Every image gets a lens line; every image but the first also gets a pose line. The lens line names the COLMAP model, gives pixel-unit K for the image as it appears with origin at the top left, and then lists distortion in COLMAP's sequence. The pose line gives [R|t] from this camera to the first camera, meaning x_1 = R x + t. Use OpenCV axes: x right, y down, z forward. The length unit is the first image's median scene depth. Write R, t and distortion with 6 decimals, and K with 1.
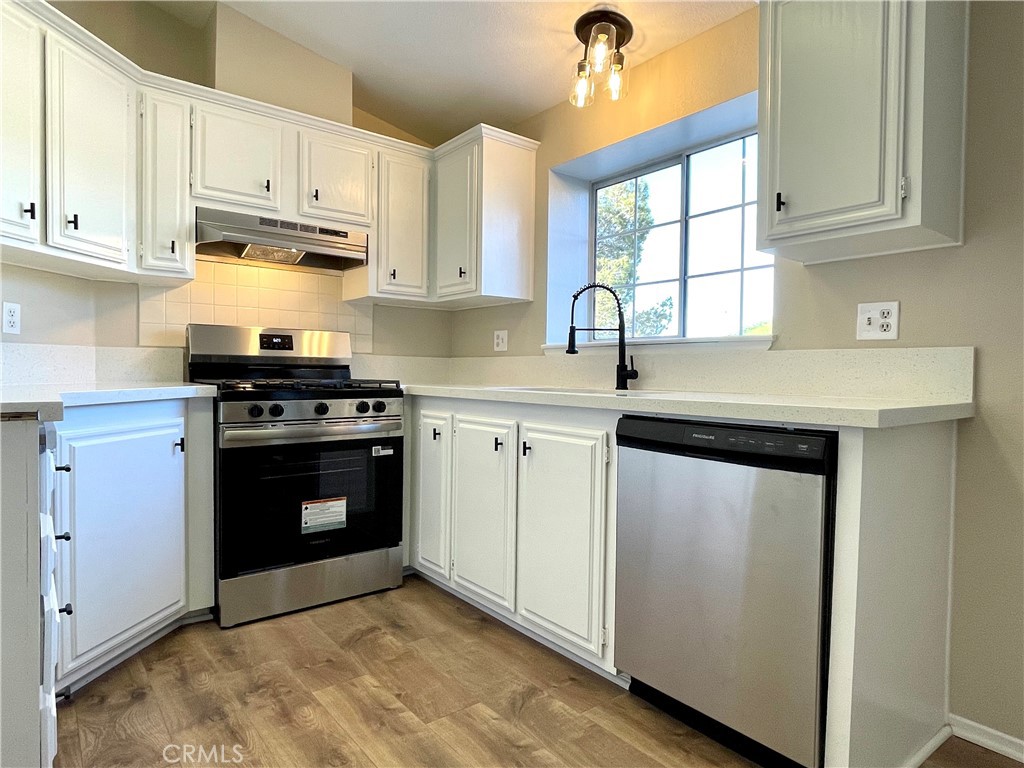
lens RADIAL K [[607.4, 0, 513.8], [0, 607.4, 383.5], [0, 0, 1]] dist [-0.002725, -0.003006]
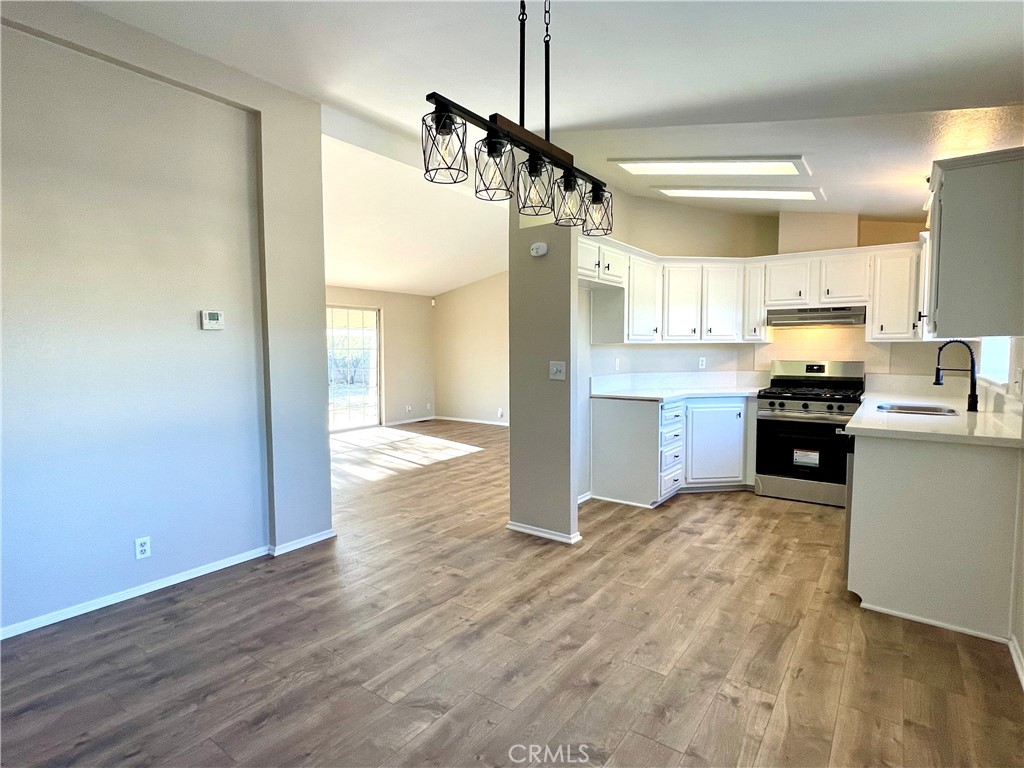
lens RADIAL K [[540.6, 0, 510.3], [0, 540.6, 381.3], [0, 0, 1]] dist [0.001219, -0.000097]
pose [[0.262954, 0.047236, -0.963651, 1.198377], [-0.013453, 0.998883, 0.045292, -0.111734], [0.964715, 0.001054, 0.263296, -0.446991]]
